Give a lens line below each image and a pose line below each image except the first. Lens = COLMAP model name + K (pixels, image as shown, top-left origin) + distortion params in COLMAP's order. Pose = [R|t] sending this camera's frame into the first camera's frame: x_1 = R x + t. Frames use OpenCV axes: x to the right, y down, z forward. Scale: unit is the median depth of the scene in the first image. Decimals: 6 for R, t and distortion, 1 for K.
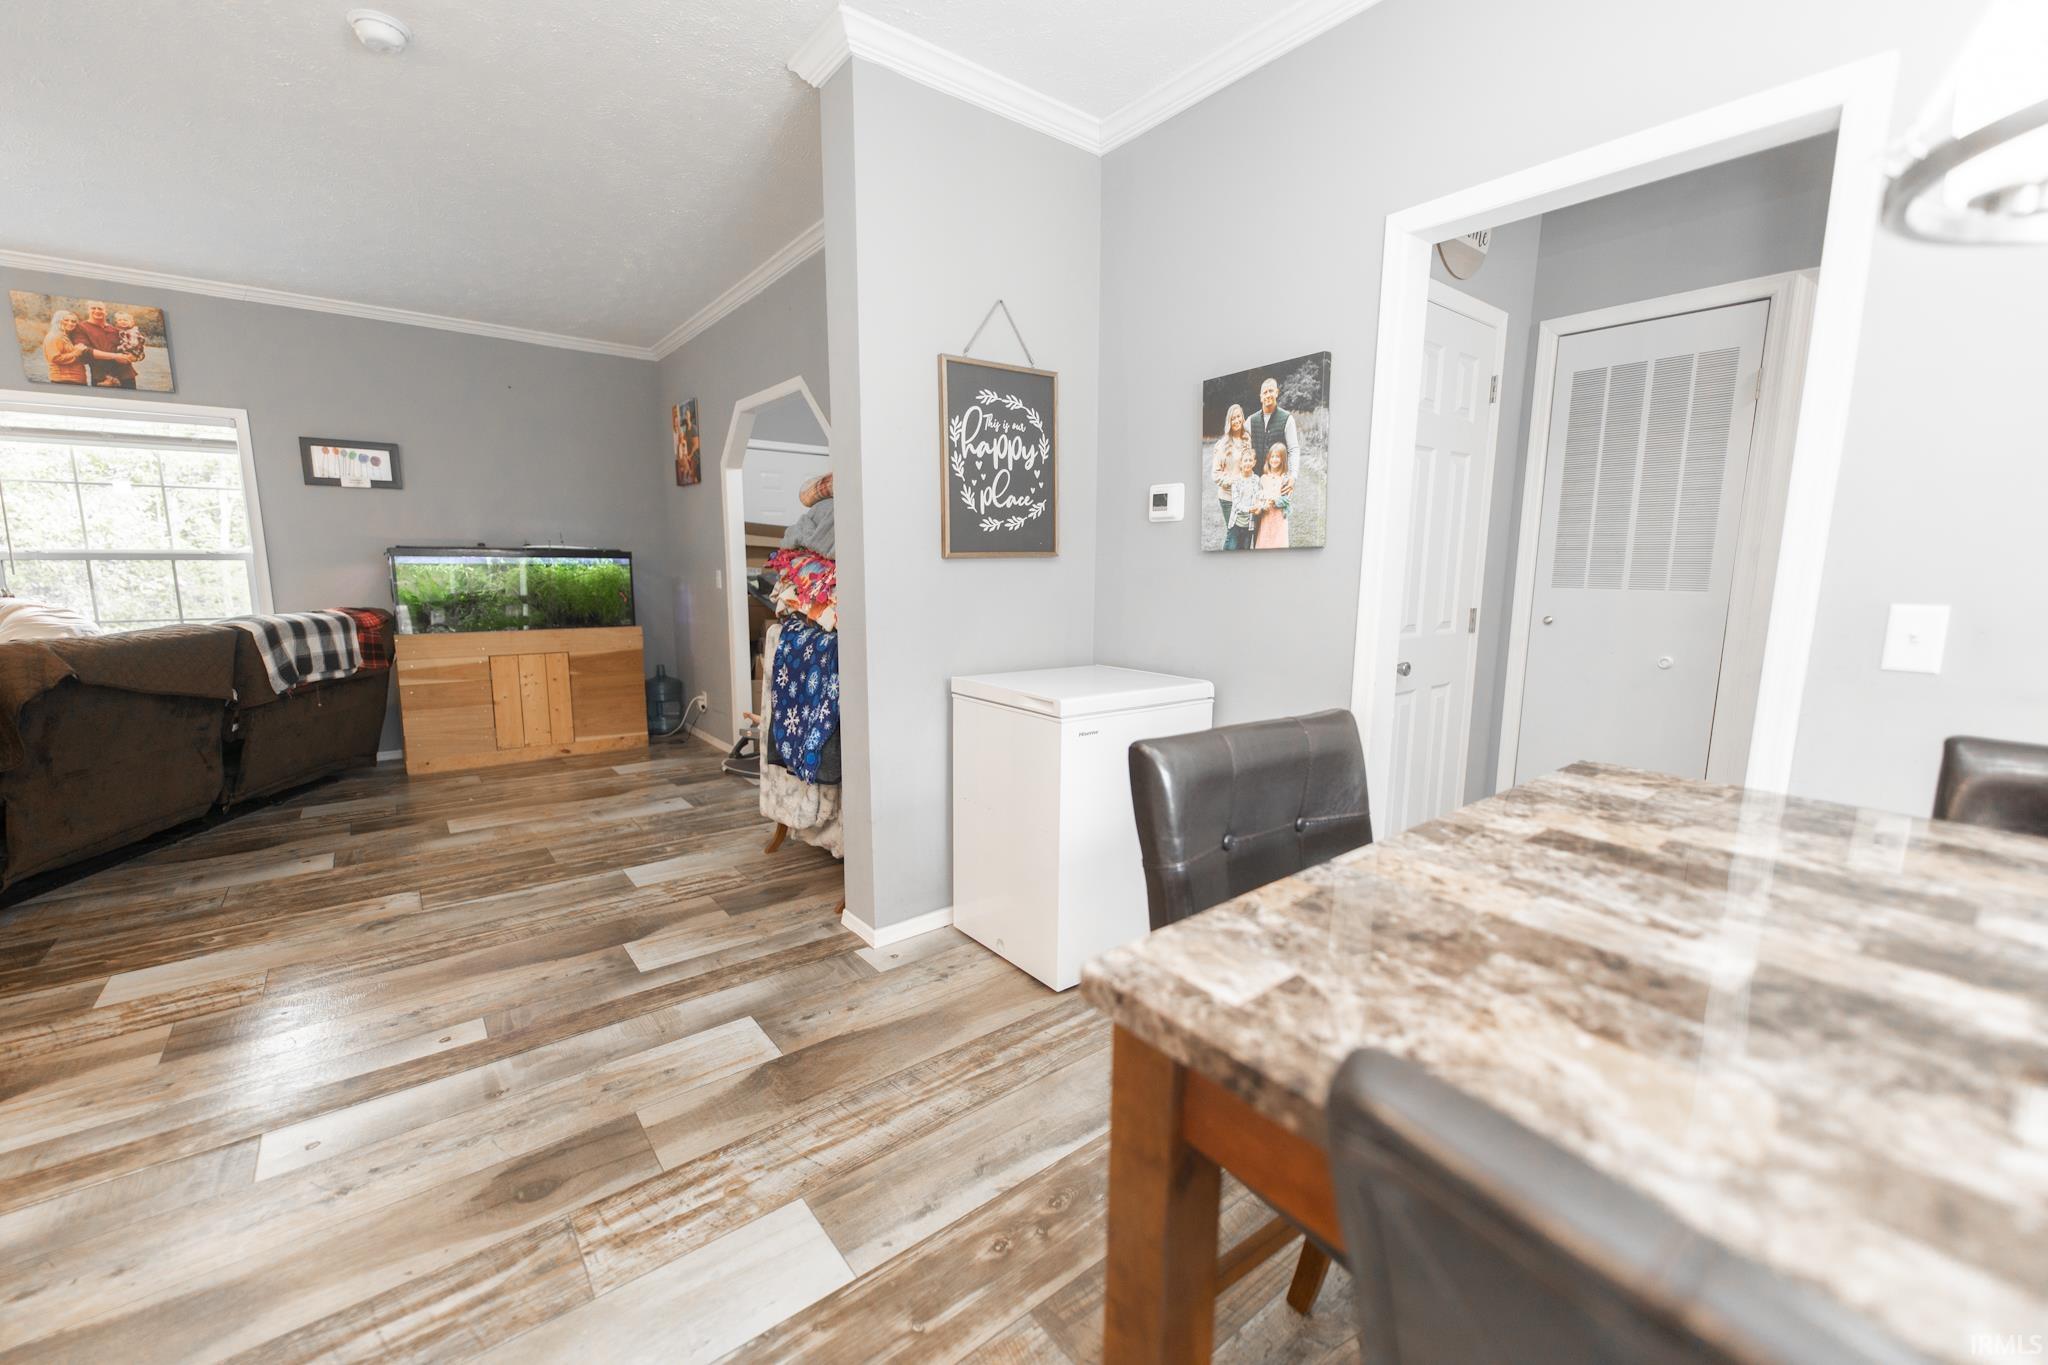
lens RADIAL K [[825.1, 0, 1032.8], [0, 825.1, 694.1], [0, 0, 1]] dist [0.007120, -0.004122]
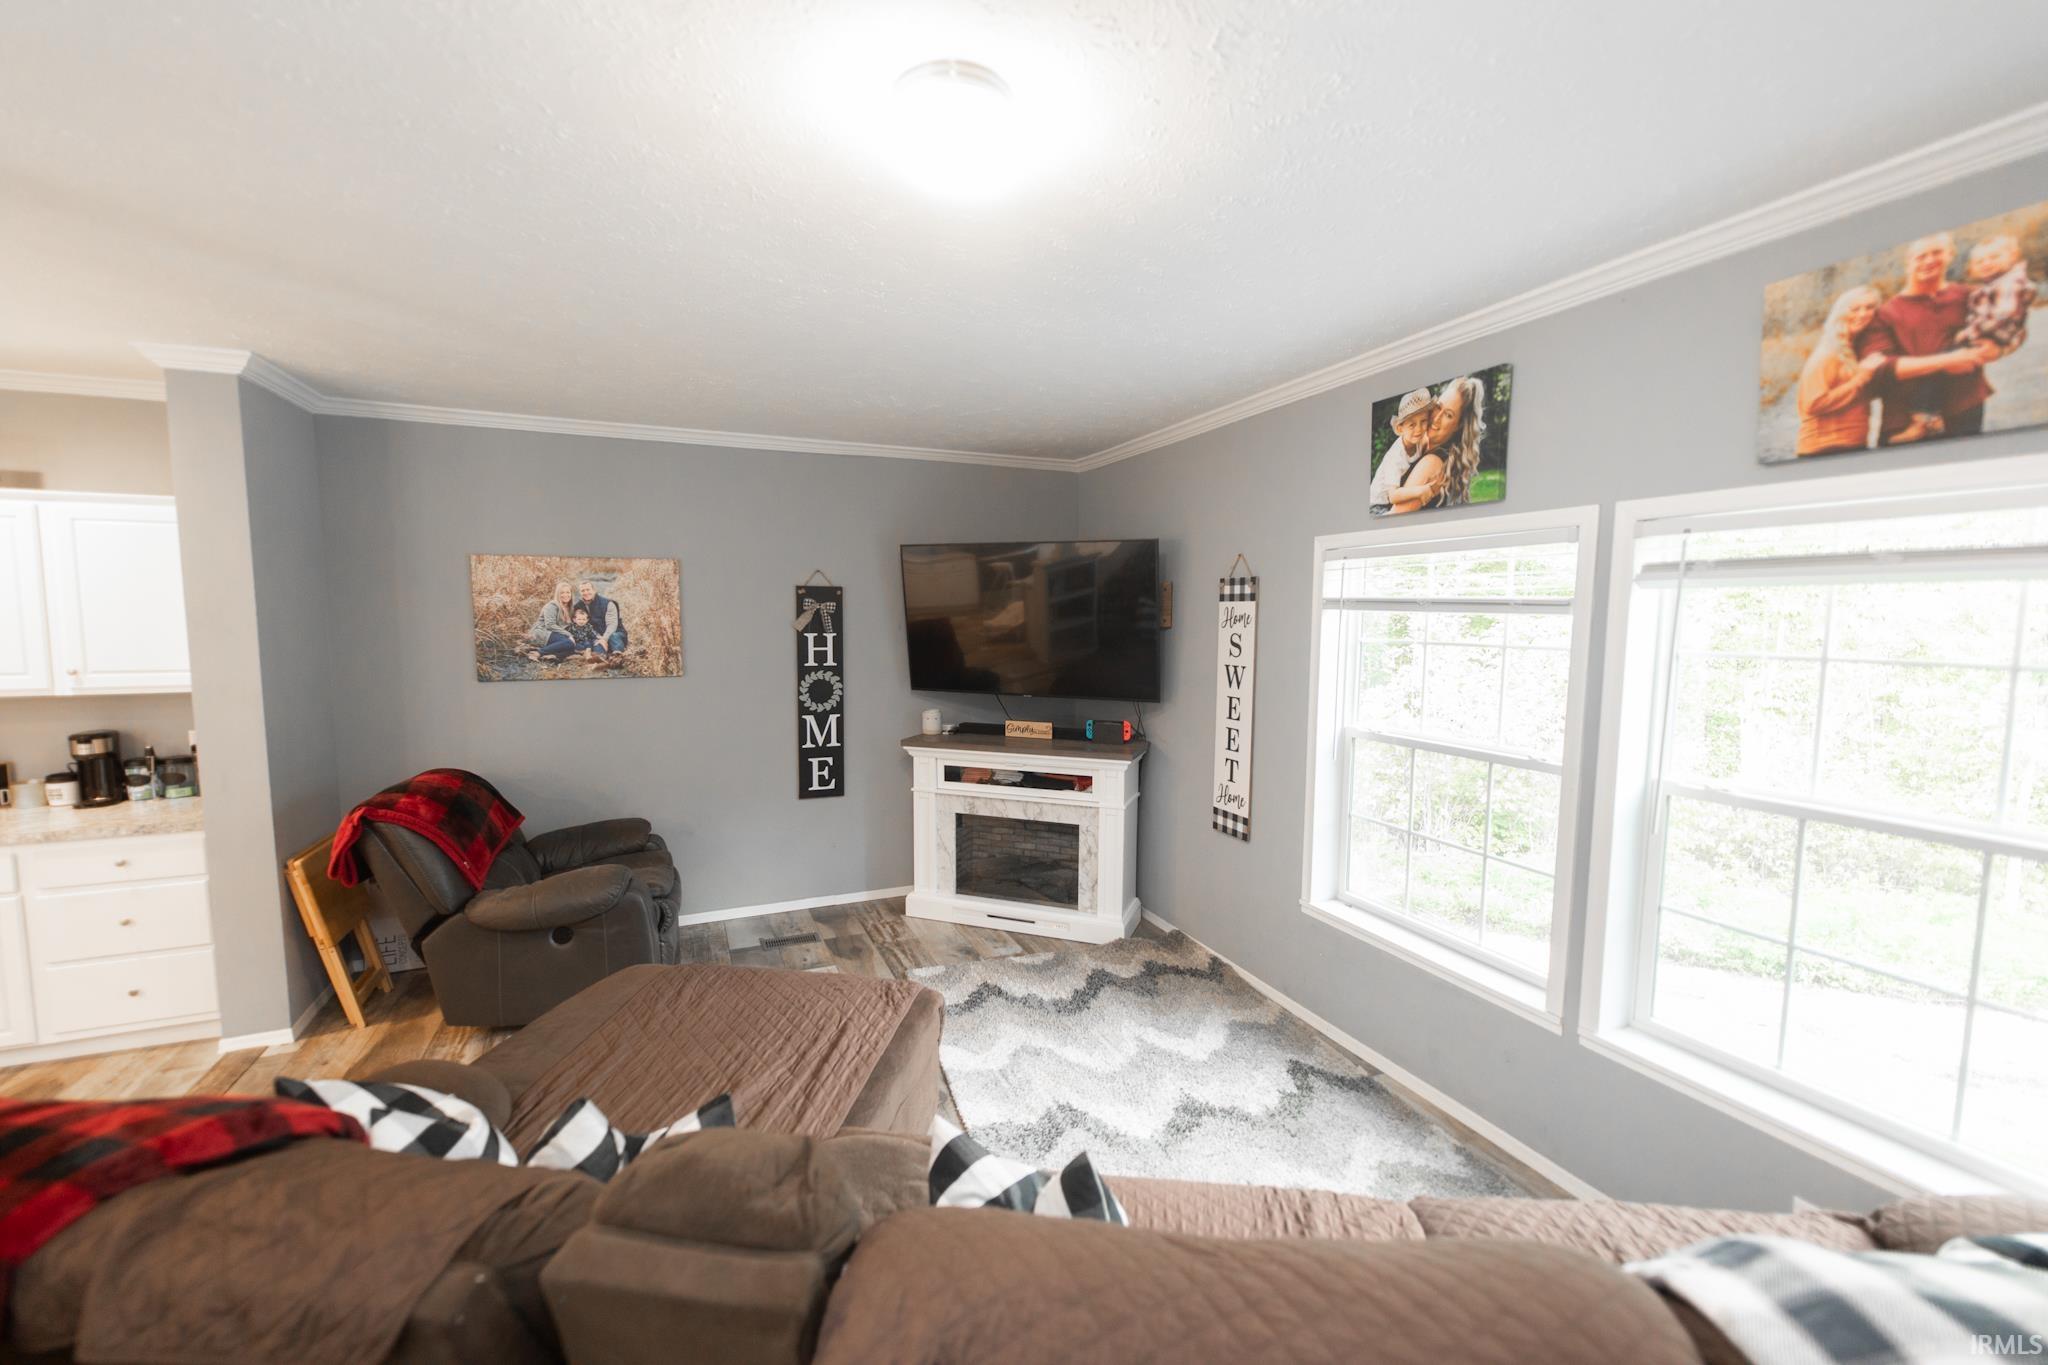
lens RADIAL K [[825.1, 0, 1017.5], [0, 825.1, 682.9], [0, 0, 1]] dist [0.007120, -0.004122]
pose [[-0.248732, 0.076914, -0.965514, -0.612909], [-0.154471, 0.980933, 0.117936, -0.238440], [0.956175, 0.178478, -0.232109, 0.706299]]
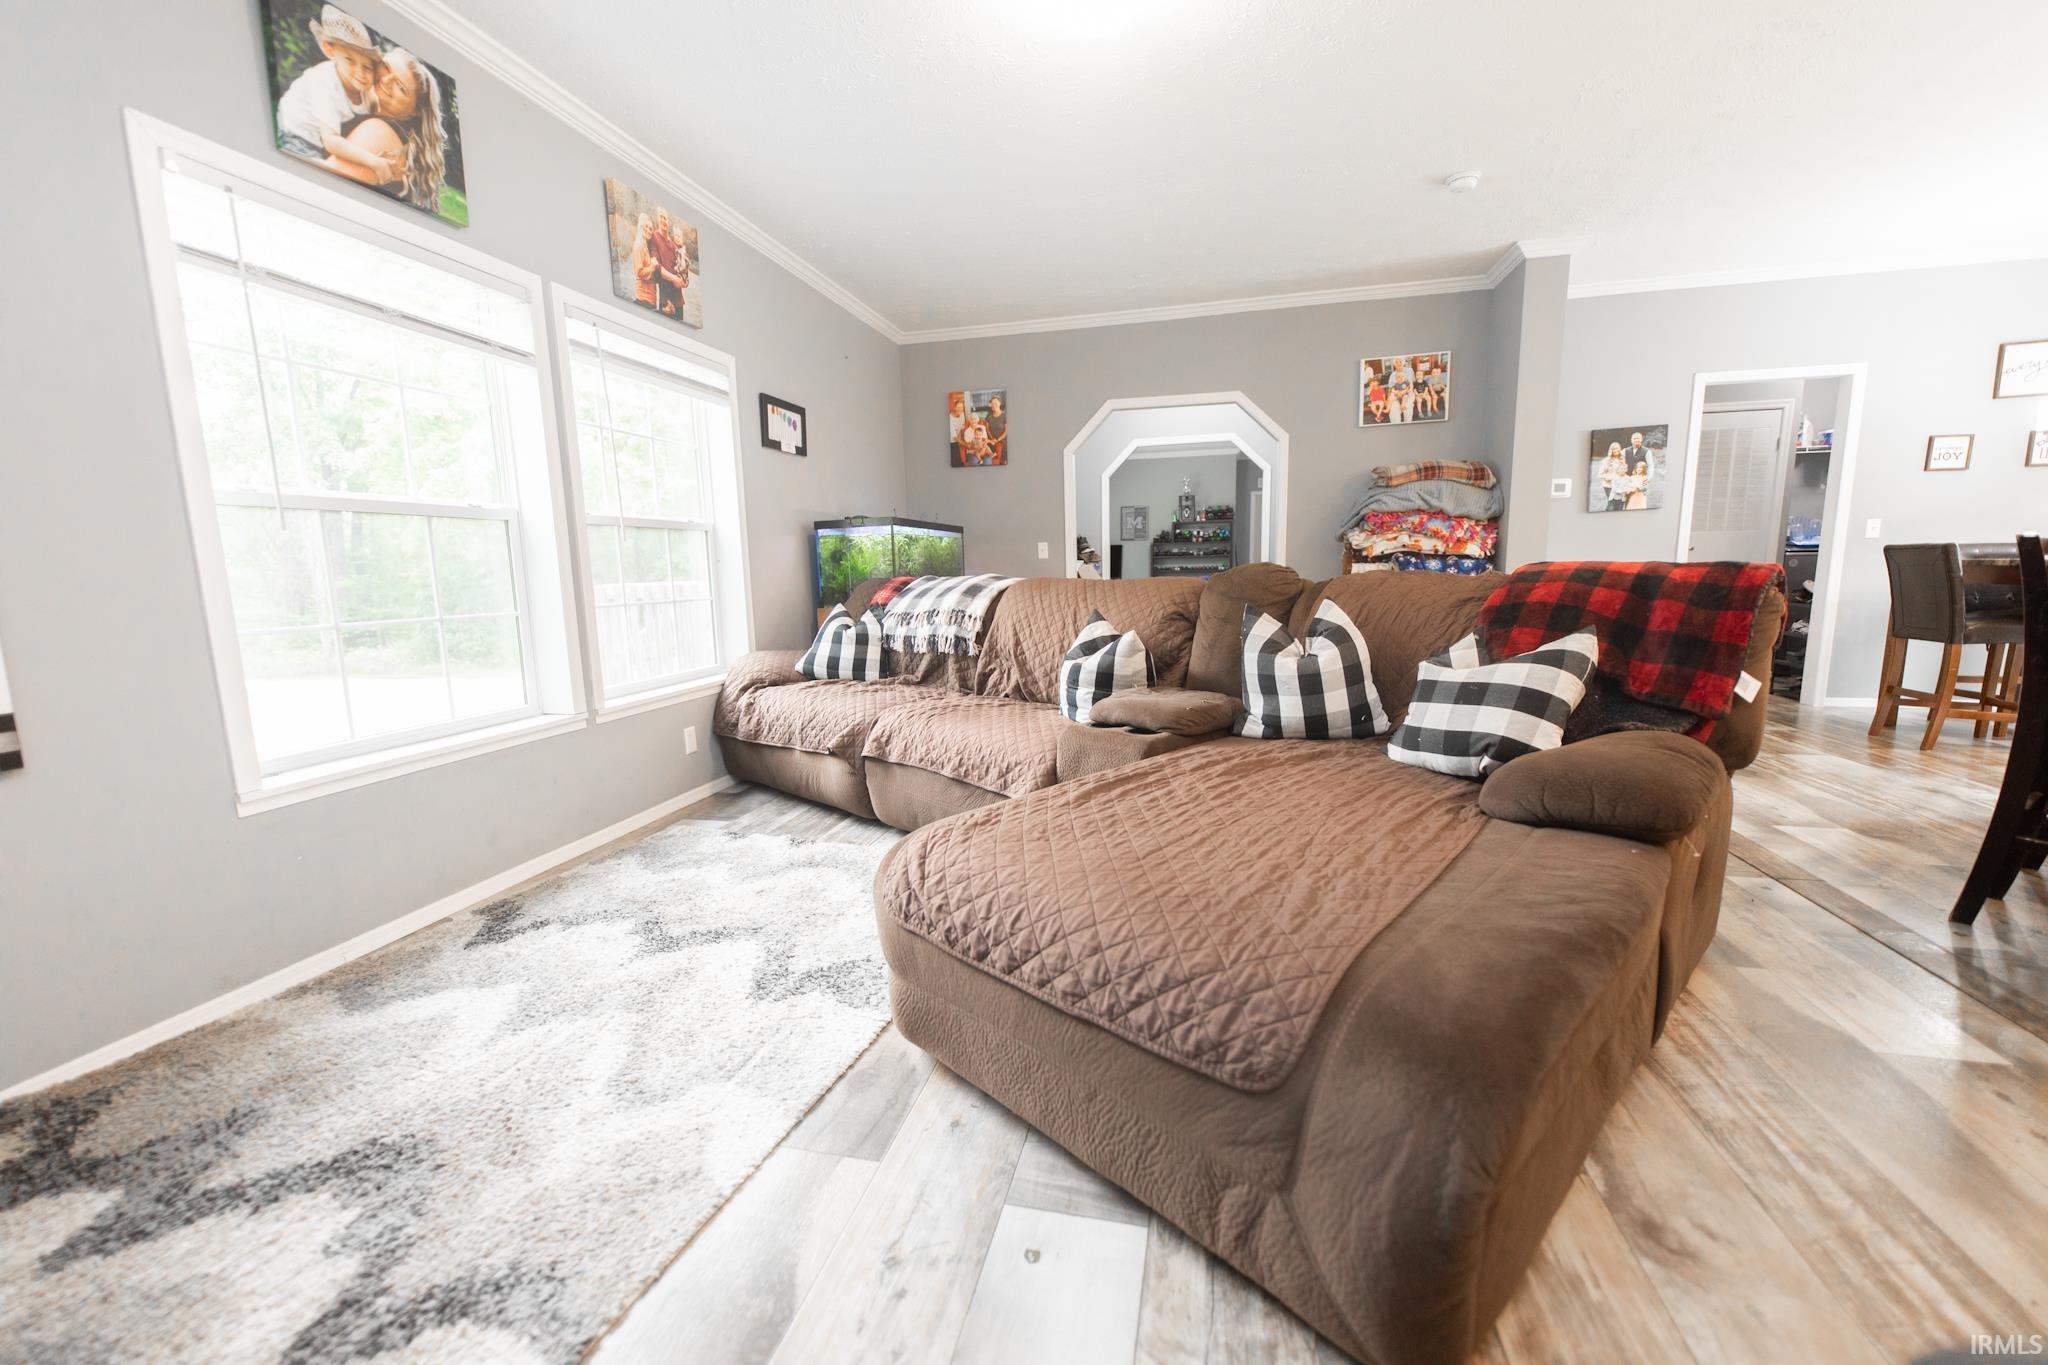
lens RADIAL K [[825.1, 0, 1010.5], [0, 825.1, 692.7], [0, 0, 1]] dist [0.007120, -0.004122]
pose [[0.785874, -0.118054, 0.607013, -1.430277], [0.124811, 0.991687, 0.031279, 0.019461], [-0.605660, 0.051180, 0.794076, 0.163134]]
